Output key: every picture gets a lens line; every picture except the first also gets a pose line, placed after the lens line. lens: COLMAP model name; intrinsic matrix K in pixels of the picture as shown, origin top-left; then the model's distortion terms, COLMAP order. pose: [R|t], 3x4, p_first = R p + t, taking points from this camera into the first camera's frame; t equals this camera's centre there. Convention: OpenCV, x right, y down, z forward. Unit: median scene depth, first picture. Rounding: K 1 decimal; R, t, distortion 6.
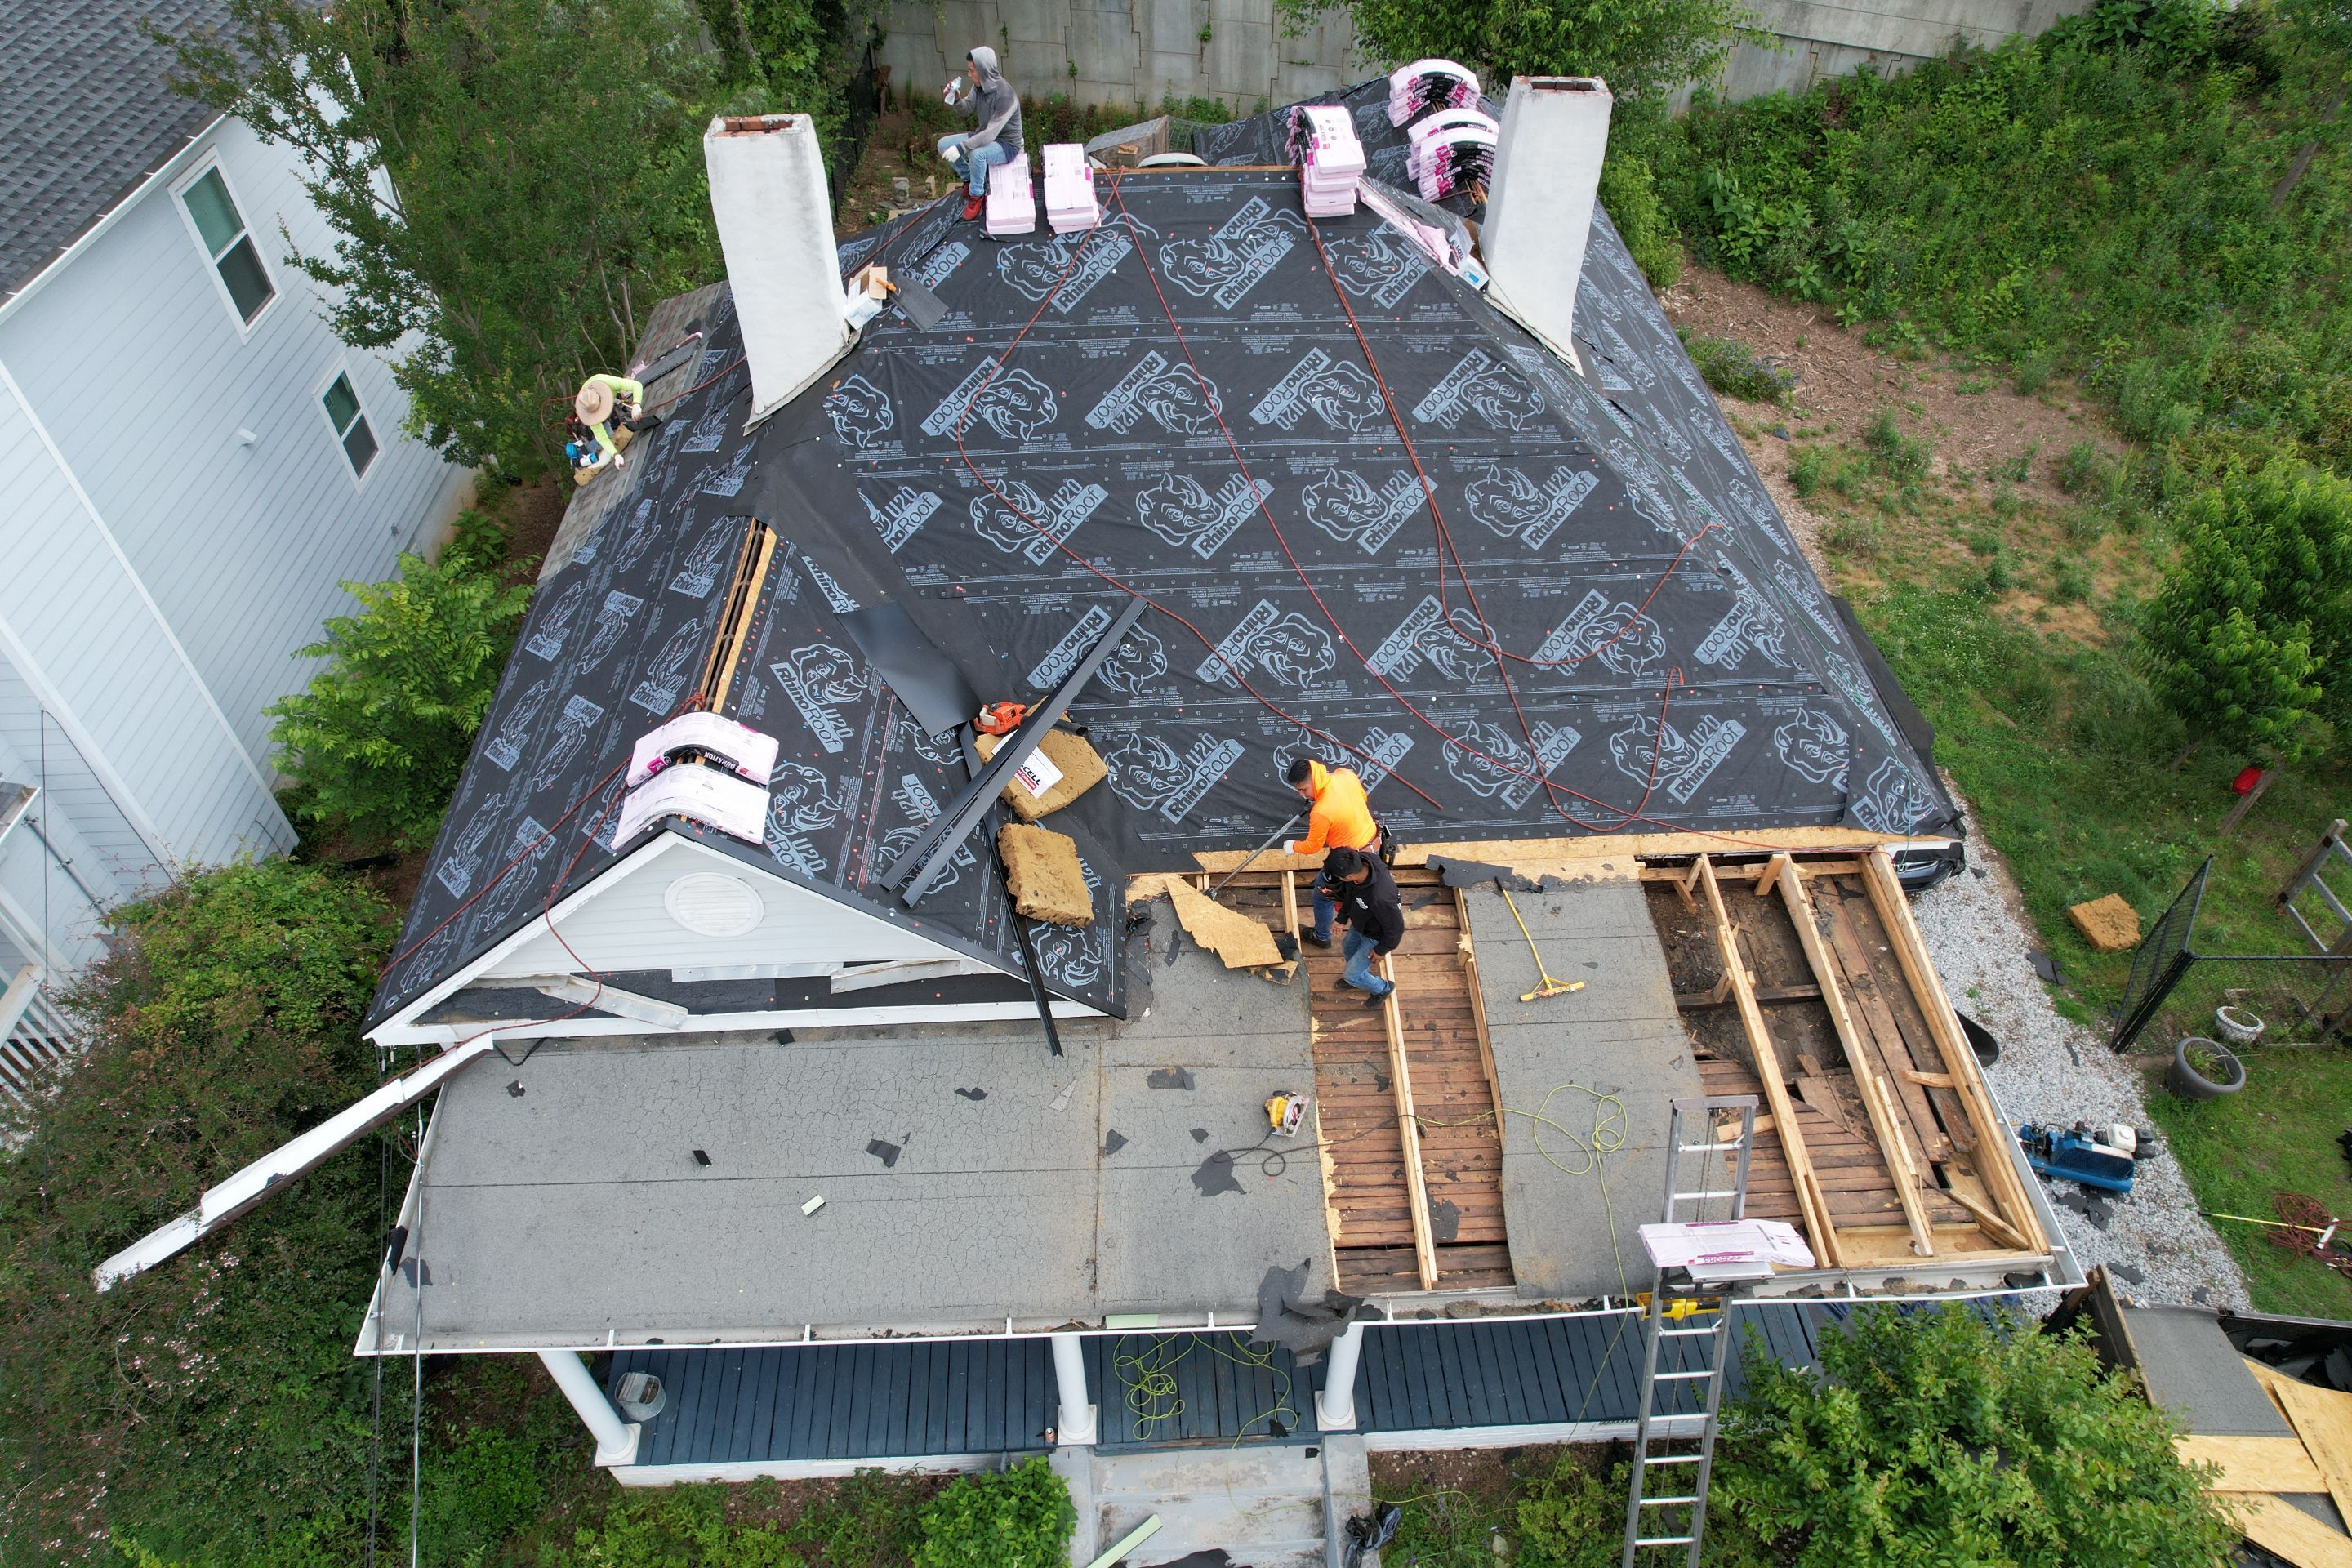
lens RADIAL K [[1501.7, 0, 1173.3], [0, 1501.7, 790.1], [0, 0, 1]] dist [-0.076511, 0.069797]
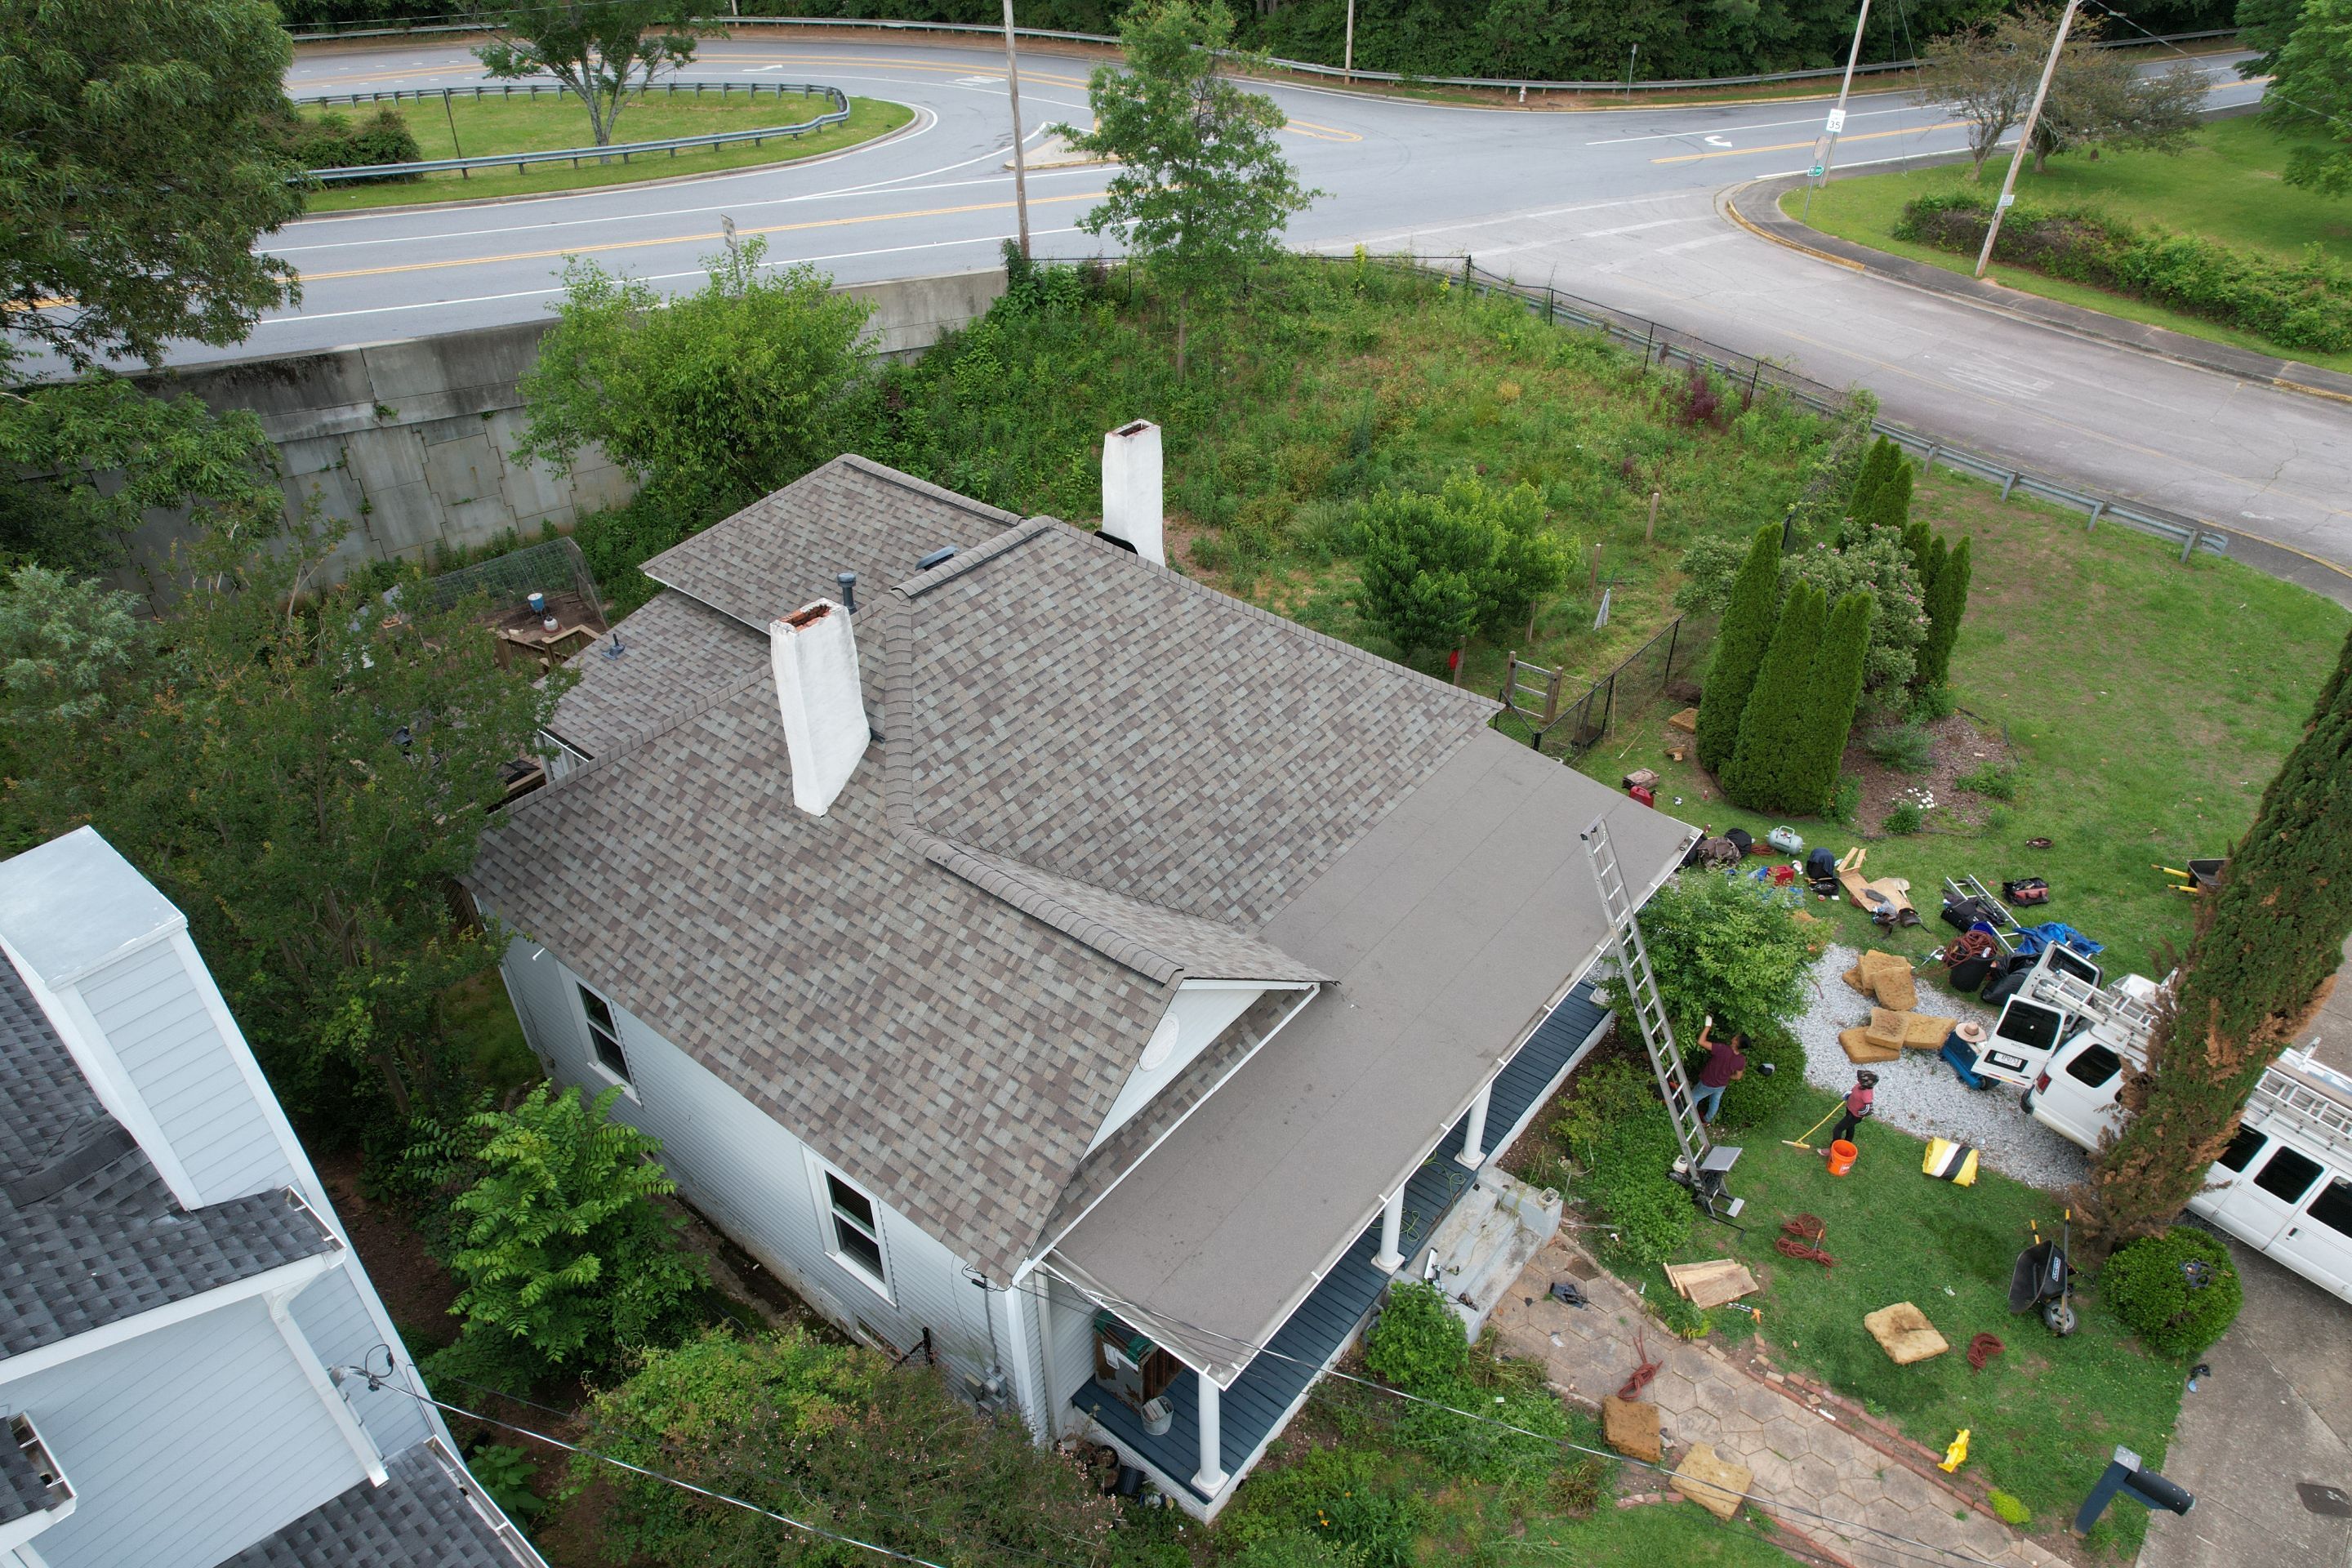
lens RADIAL K [[1501.7, 0, 1179.5], [0, 1501.7, 801.8], [0, 0, 1]] dist [-0.076511, 0.069797]
pose [[0.656541, -0.442477, 0.610875, -0.721142], [0.535981, 0.843507, 0.034932, -0.112040], [-0.530734, 0.304483, 0.790956, -0.198166]]
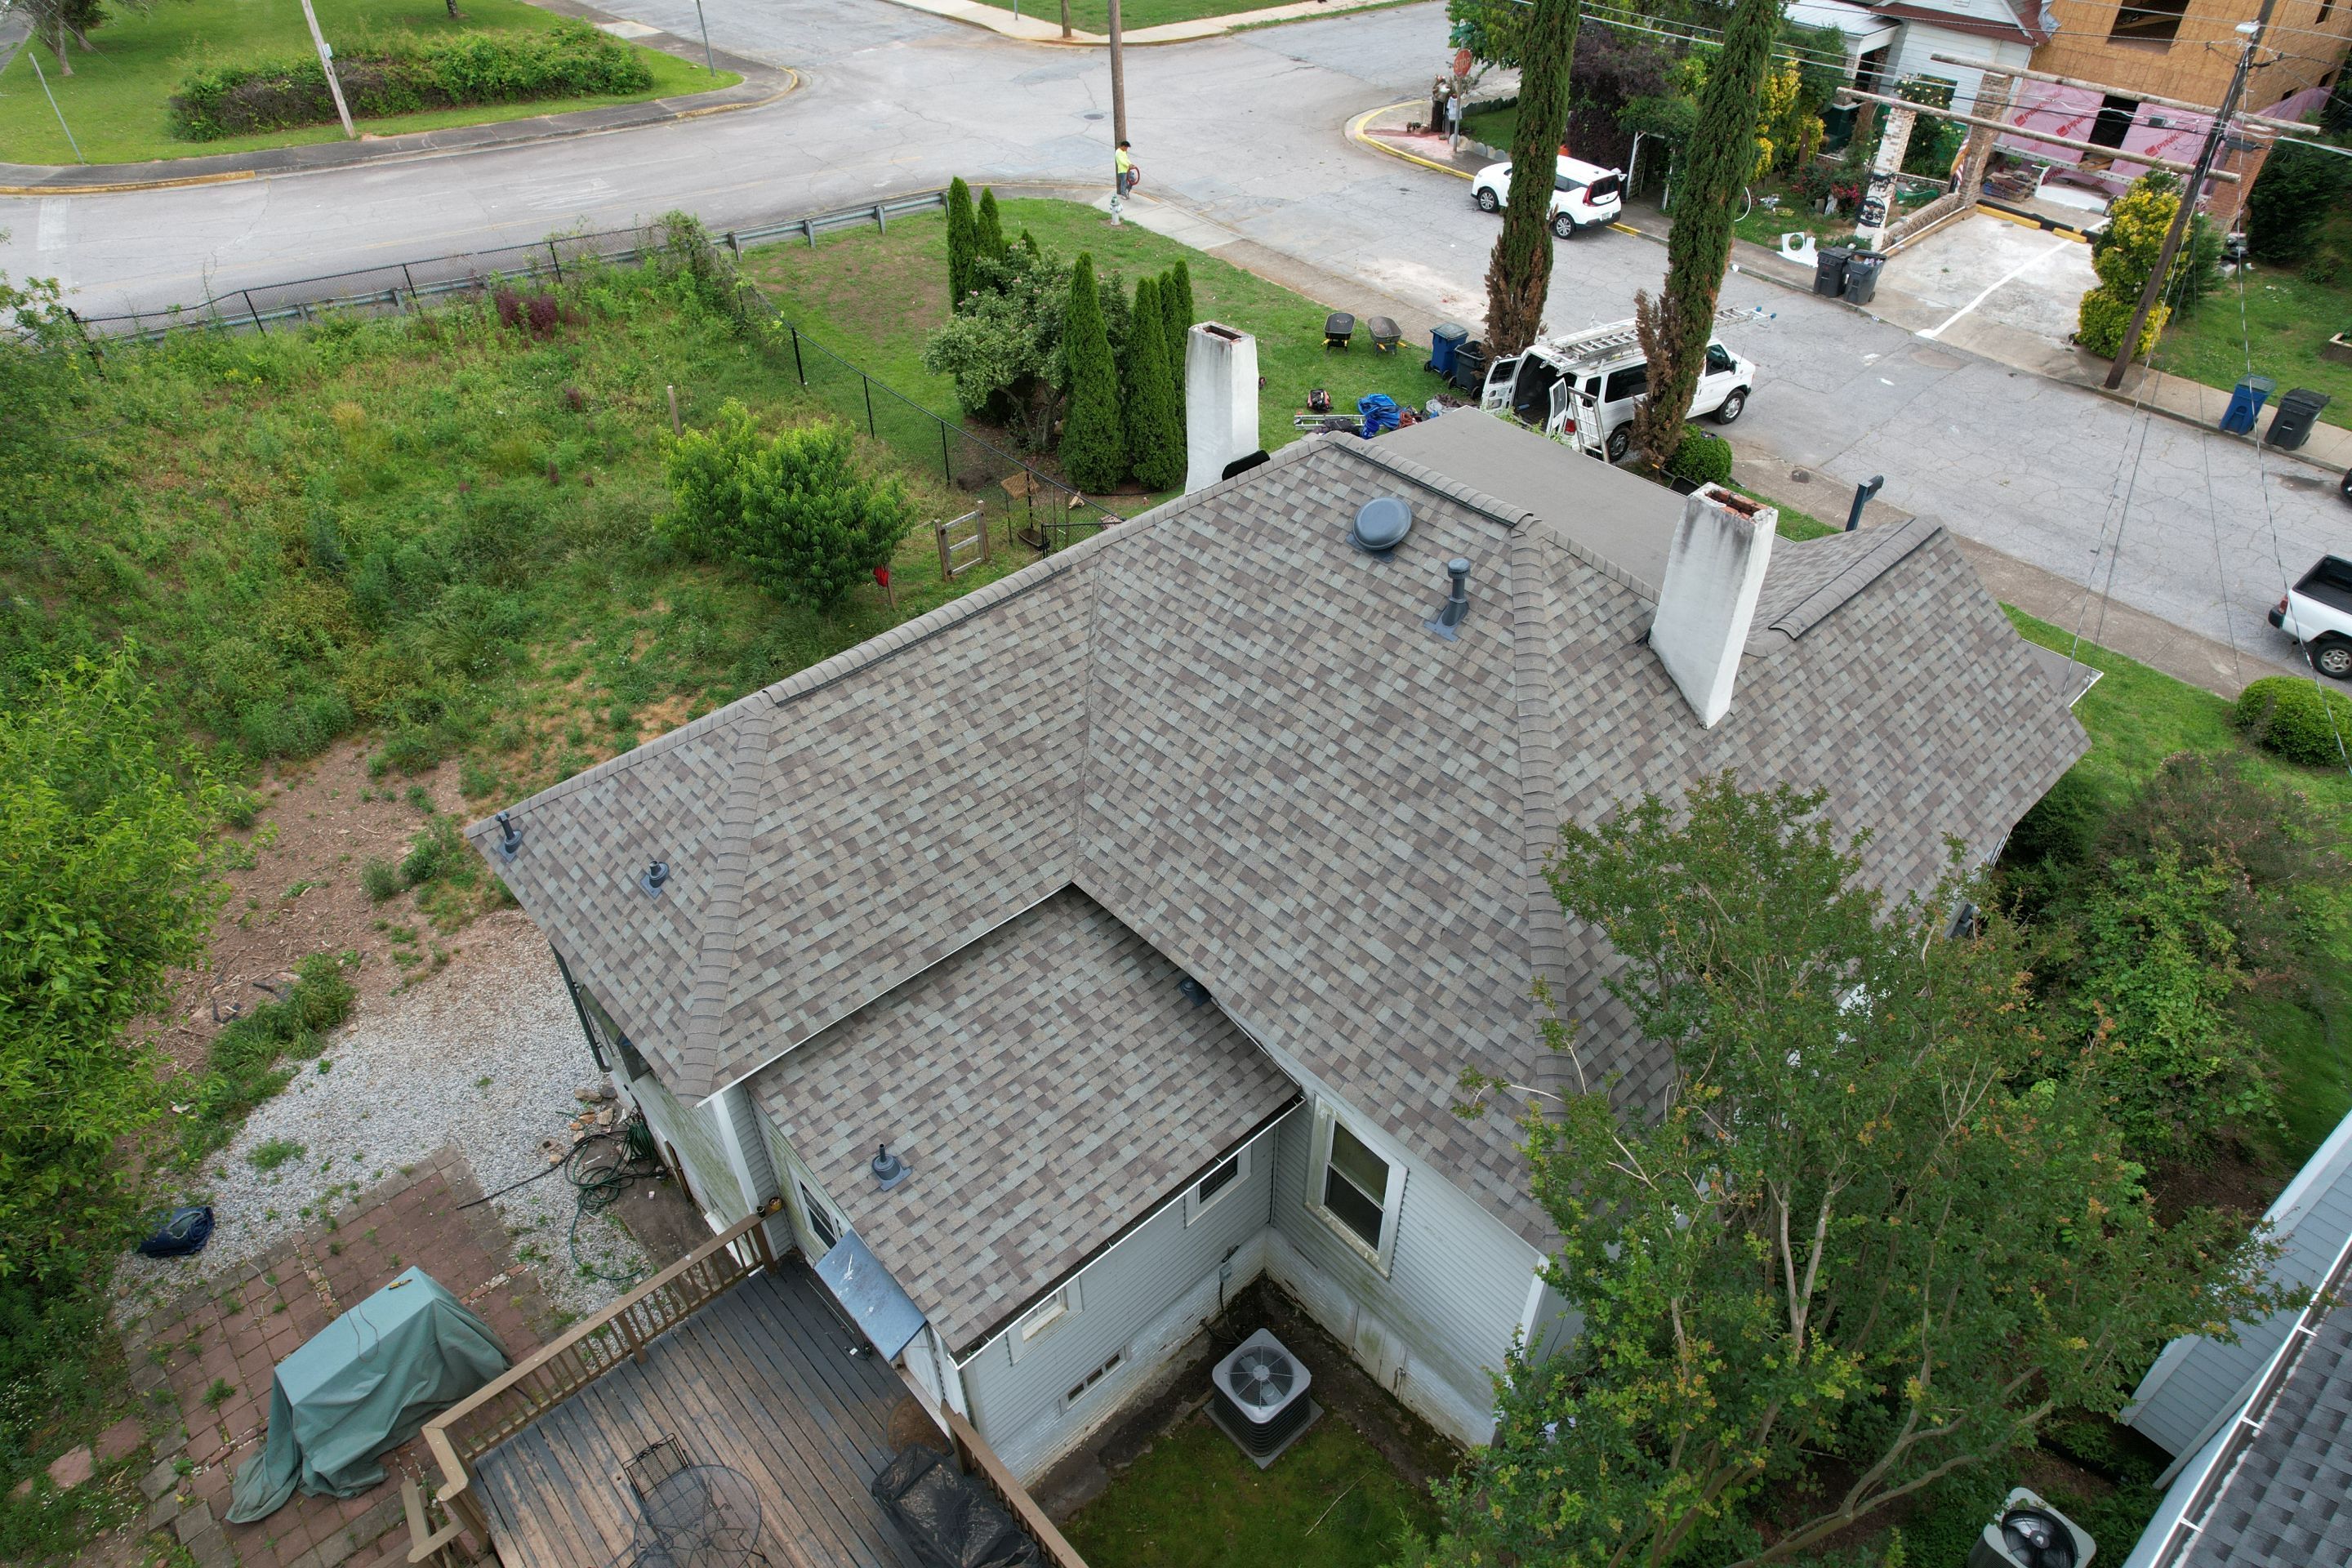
lens RADIAL K [[1501.7, 0, 1181.1], [0, 1501.7, 790.3], [0, 0, 1]] dist [-0.076511, 0.069797]
pose [[-0.641225, -0.492465, 0.588480, -0.607251], [0.551930, 0.236798, 0.799562, -1.202064], [-0.533108, 0.837499, 0.119965, 0.940853]]
